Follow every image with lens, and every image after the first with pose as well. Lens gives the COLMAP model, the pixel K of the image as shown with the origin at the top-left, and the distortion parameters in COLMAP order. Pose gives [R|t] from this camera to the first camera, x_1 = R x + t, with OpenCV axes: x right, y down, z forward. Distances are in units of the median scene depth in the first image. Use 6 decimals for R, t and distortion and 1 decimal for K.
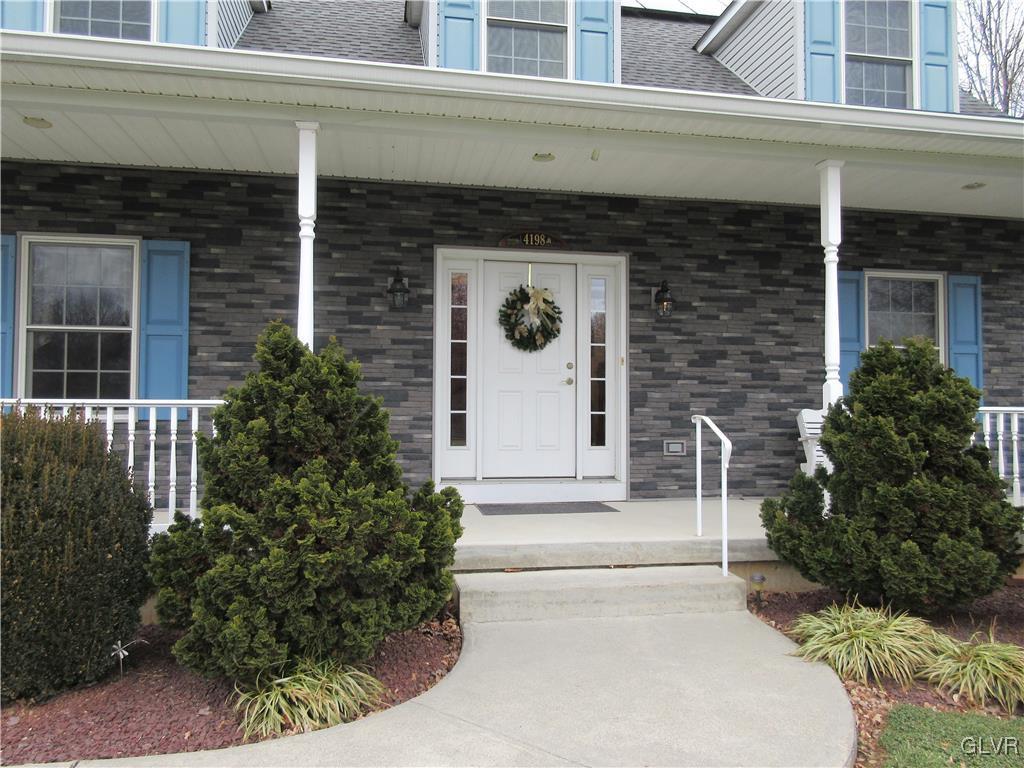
lens RADIAL K [[760.5, 0, 511.1], [0, 760.5, 383.3], [0, 0, 1]] dist [-0.002348, 0.021369]
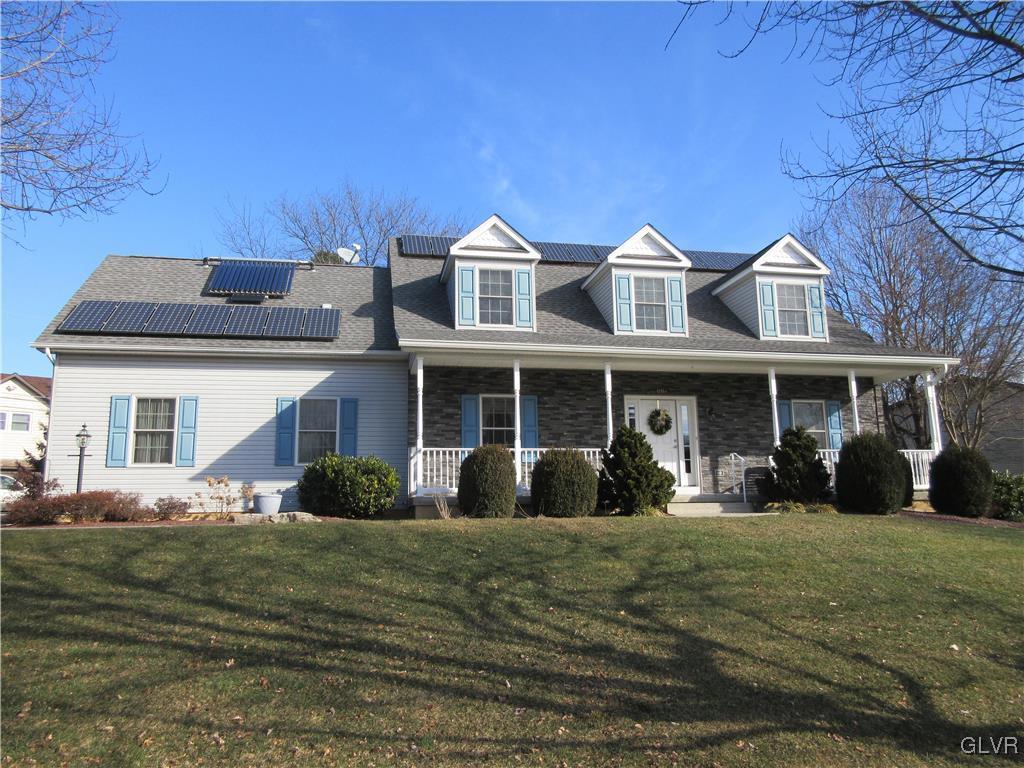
lens RADIAL K [[760.5, 0, 513.0], [0, 760.5, 381.6], [0, 0, 1]] dist [-0.002348, 0.021369]
pose [[0.999549, -0.015967, 0.025416, -0.520378], [0.019330, 0.990224, -0.138137, 0.120440], [-0.022962, 0.138566, 0.990087, -1.496196]]
